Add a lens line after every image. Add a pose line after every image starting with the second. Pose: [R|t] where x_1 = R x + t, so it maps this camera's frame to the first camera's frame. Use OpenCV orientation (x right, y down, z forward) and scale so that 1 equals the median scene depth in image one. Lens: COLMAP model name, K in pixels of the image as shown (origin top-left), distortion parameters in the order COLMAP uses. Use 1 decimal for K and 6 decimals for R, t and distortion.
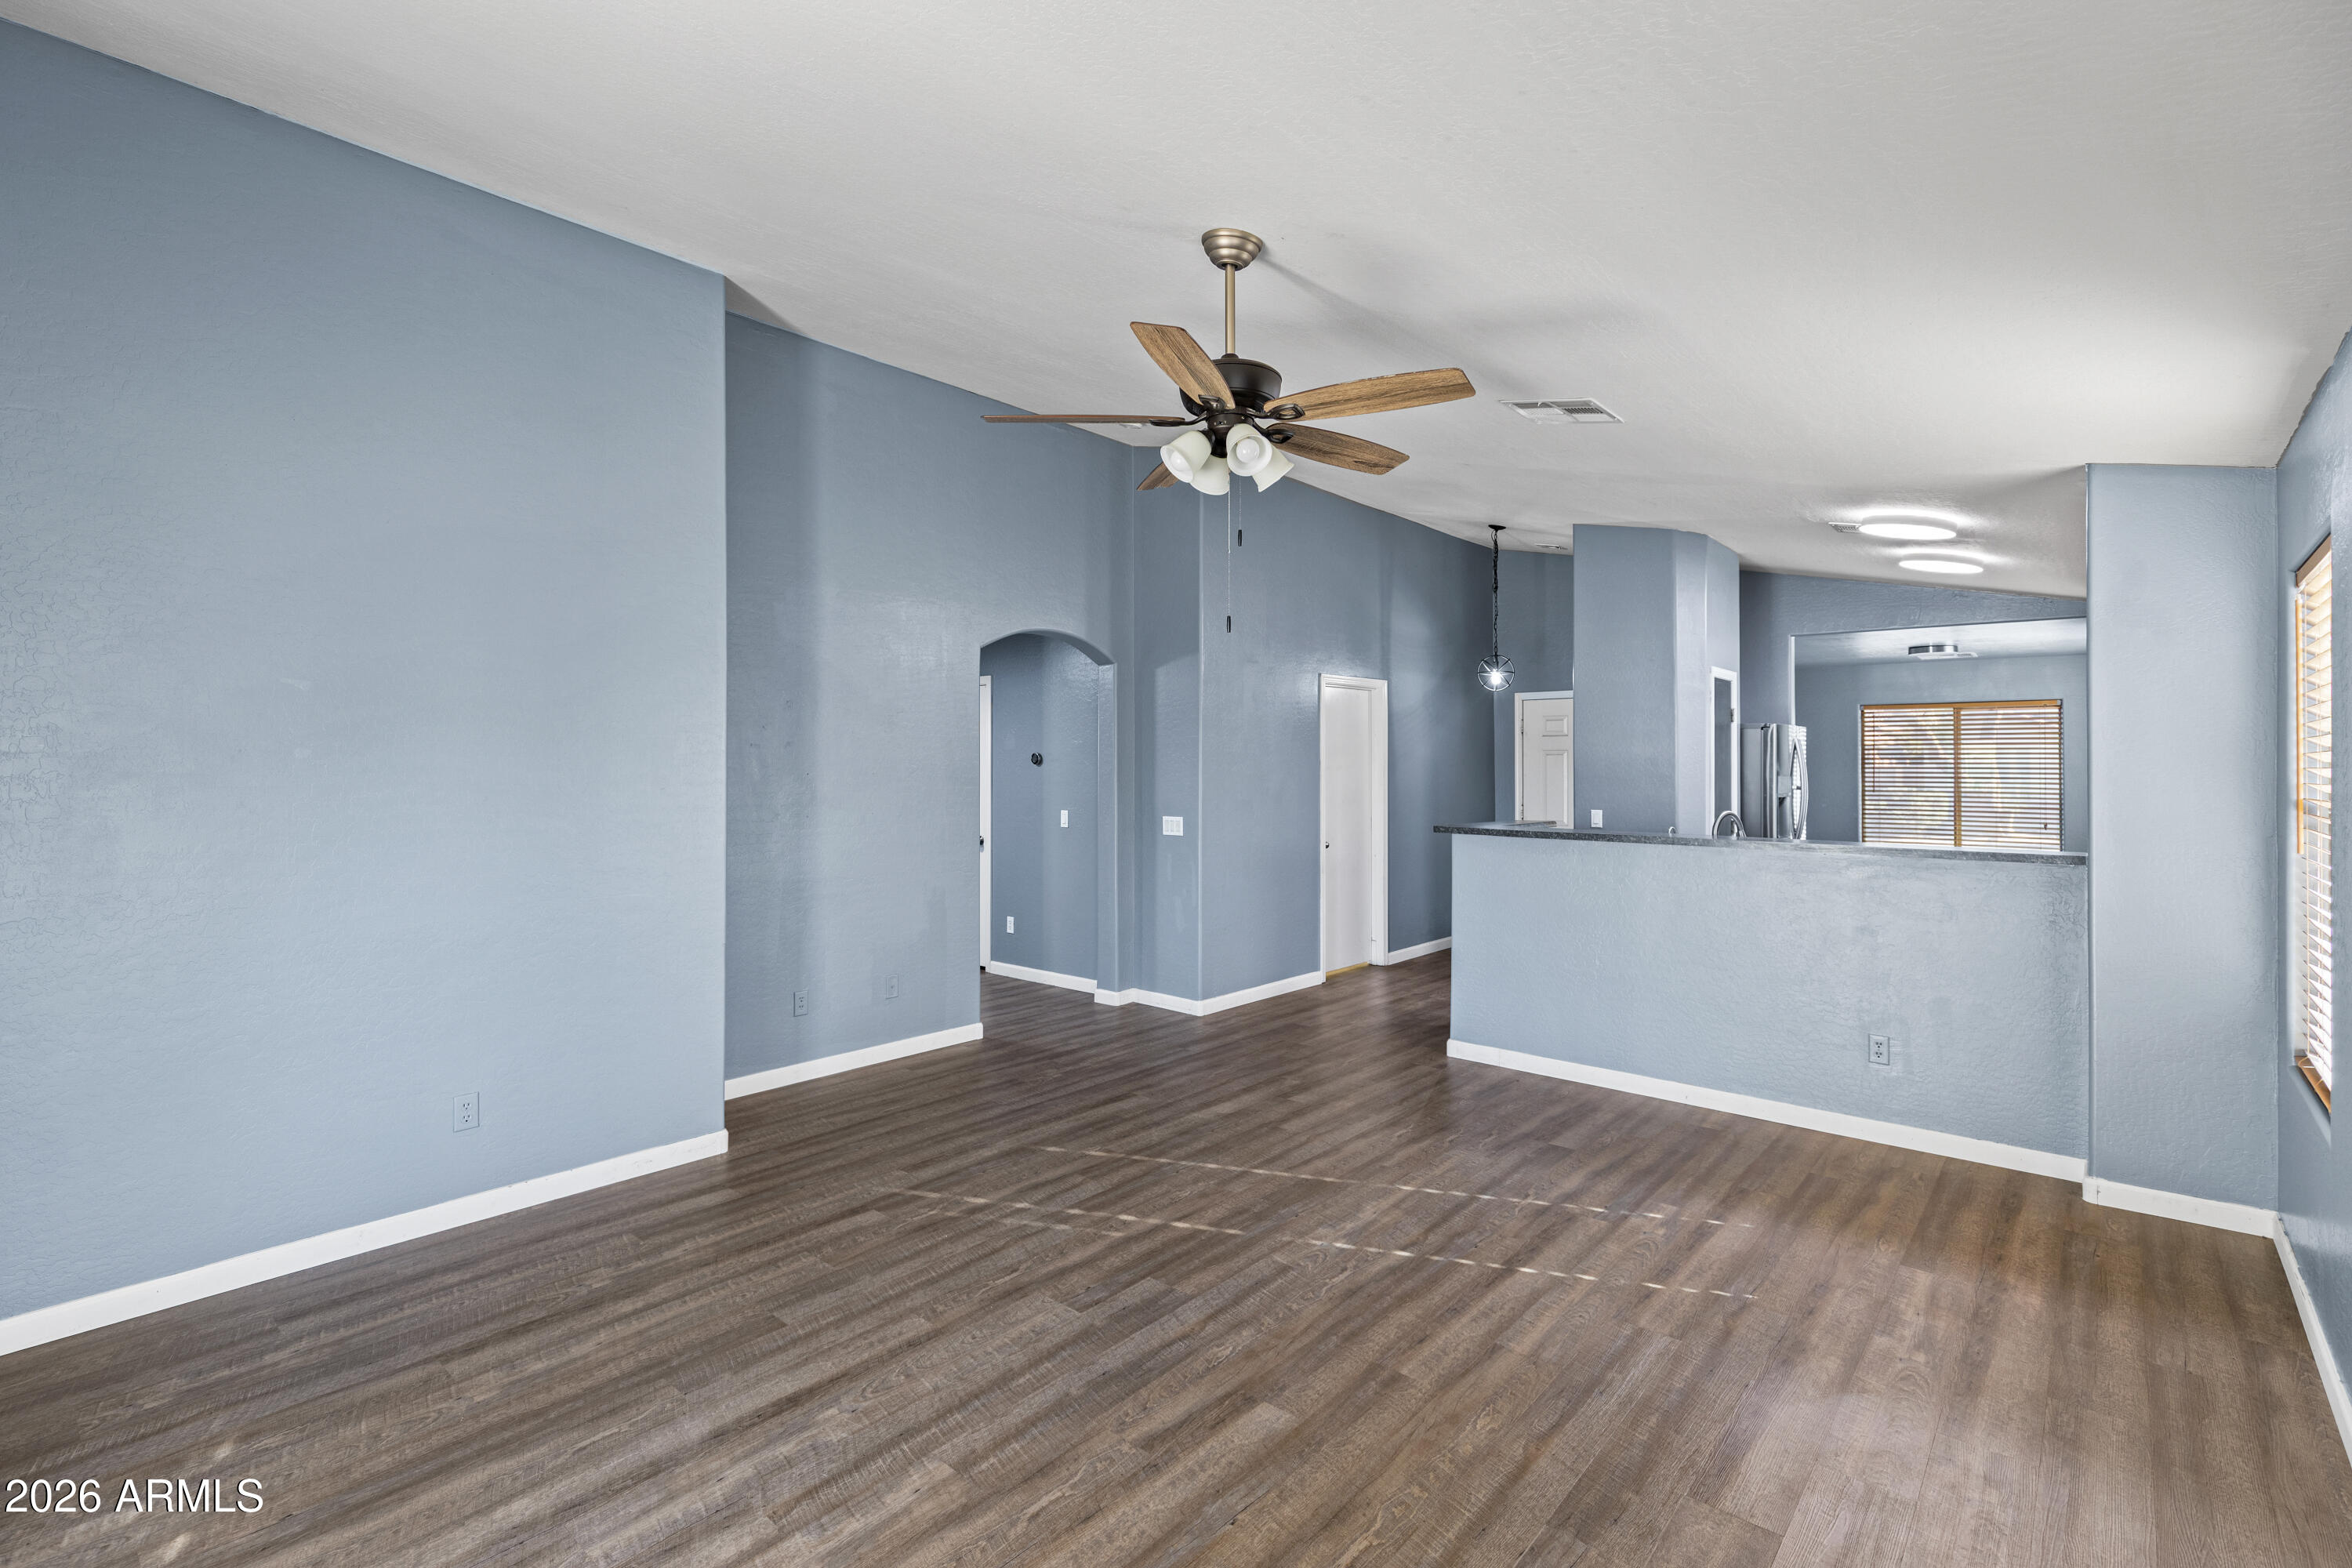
lens RADIAL K [[1060.3, 0, 1171.6], [0, 1060.3, 769.2], [0, 0, 1]] dist [0.004411, 0.000173]
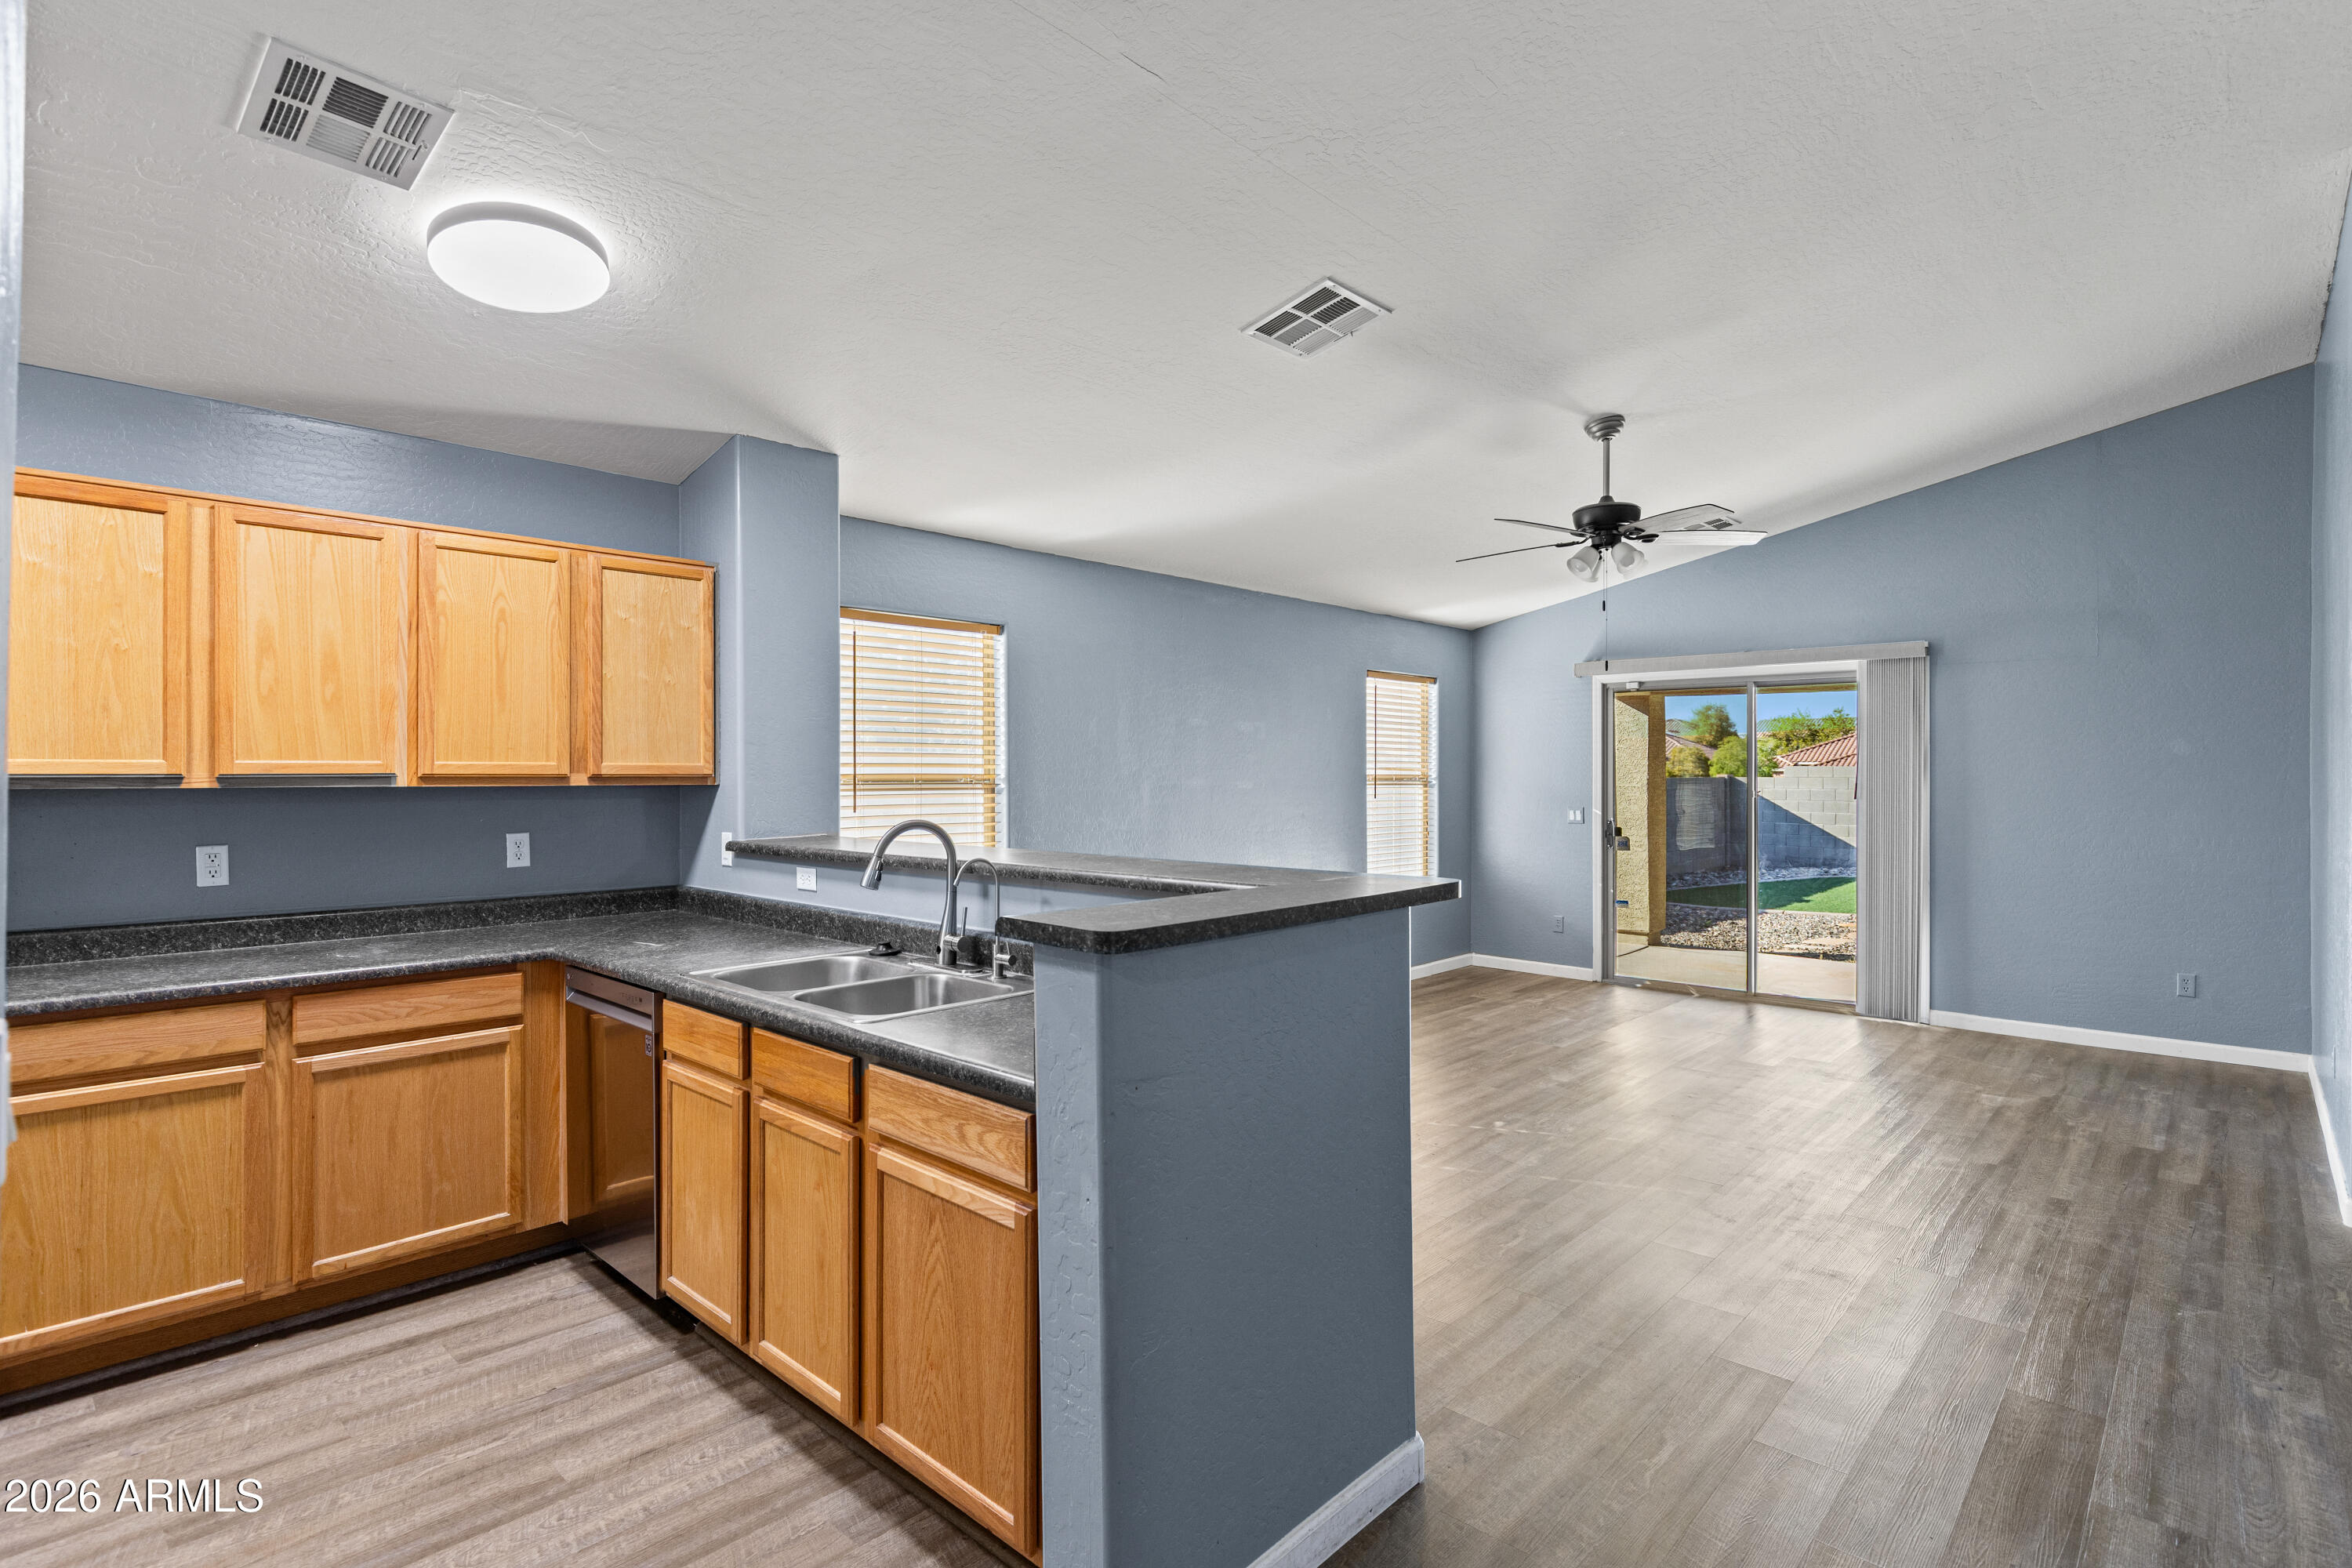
lens RADIAL K [[1158.4, 0, 1173.4], [0, 1158.4, 773.6], [0, 0, 1]] dist [0.002329, -0.000156]
pose [[-0.999622, -0.005740, 0.026869, 0.613945], [-0.005637, 0.999976, 0.003908, 0.020505], [-0.026890, 0.003755, -0.999631, 2.566735]]
